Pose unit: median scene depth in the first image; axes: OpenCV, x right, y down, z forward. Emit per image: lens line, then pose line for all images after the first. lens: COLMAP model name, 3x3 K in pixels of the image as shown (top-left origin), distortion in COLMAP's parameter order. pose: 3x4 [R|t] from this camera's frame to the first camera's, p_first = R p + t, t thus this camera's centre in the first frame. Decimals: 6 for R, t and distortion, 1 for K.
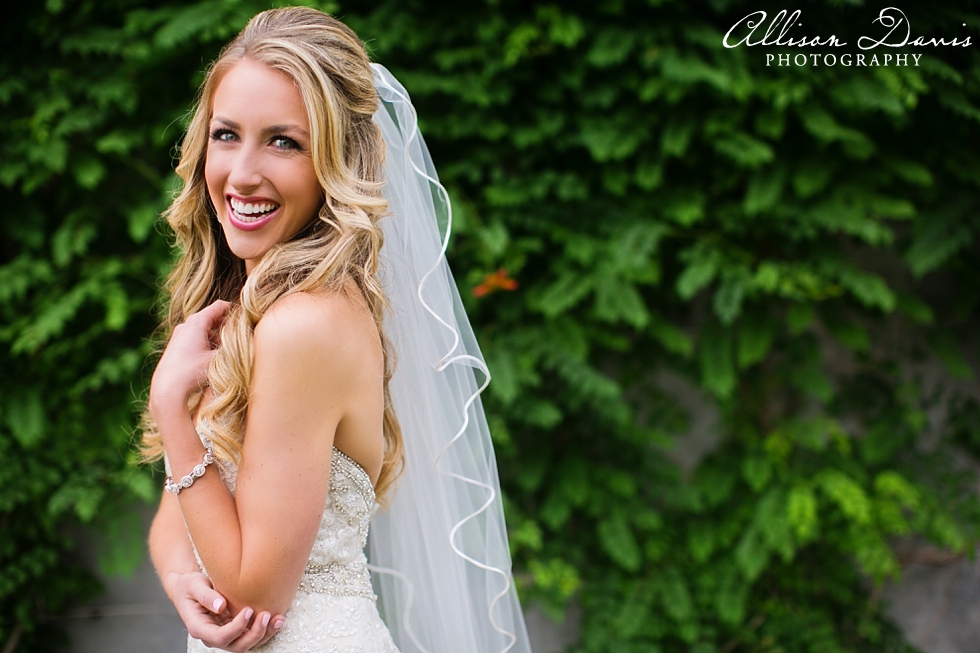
lens RADIAL K [[1396.2, 0, 468.5], [0, 1396.2, 313.6], [0, 0, 1]] dist [-0.110690, 0.000000]
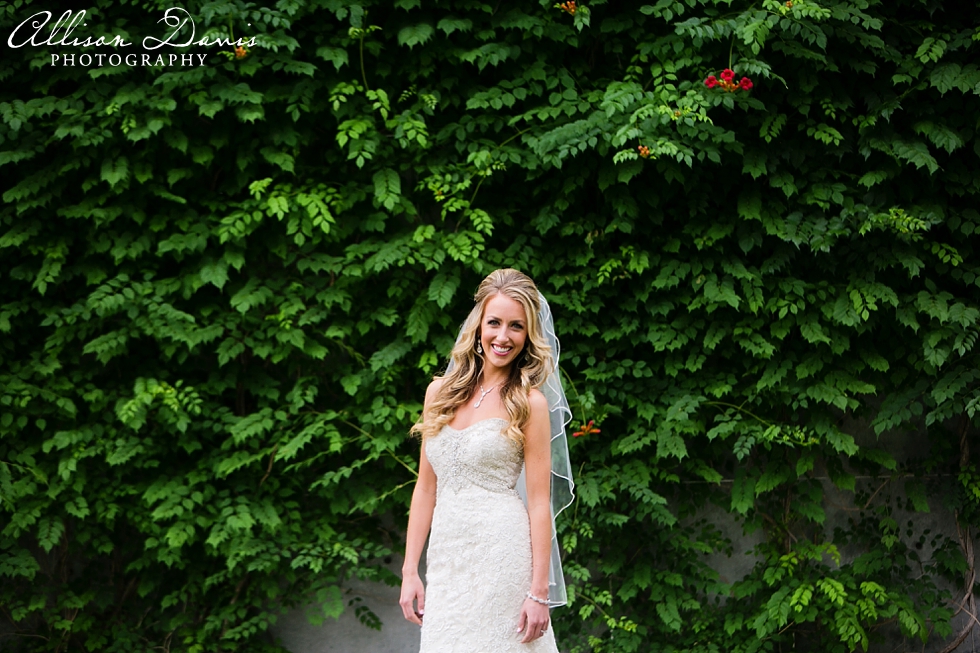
lens RADIAL K [[3323.7, 0, 499.2], [0, 3323.7, 315.9], [0, 0, 1]] dist [0.172230, 0.000000]
pose [[0.999733, 0.022683, -0.004439, -0.061030], [-0.023086, 0.989269, -0.144270, 0.363398], [0.001119, 0.144334, 0.989528, -2.484276]]
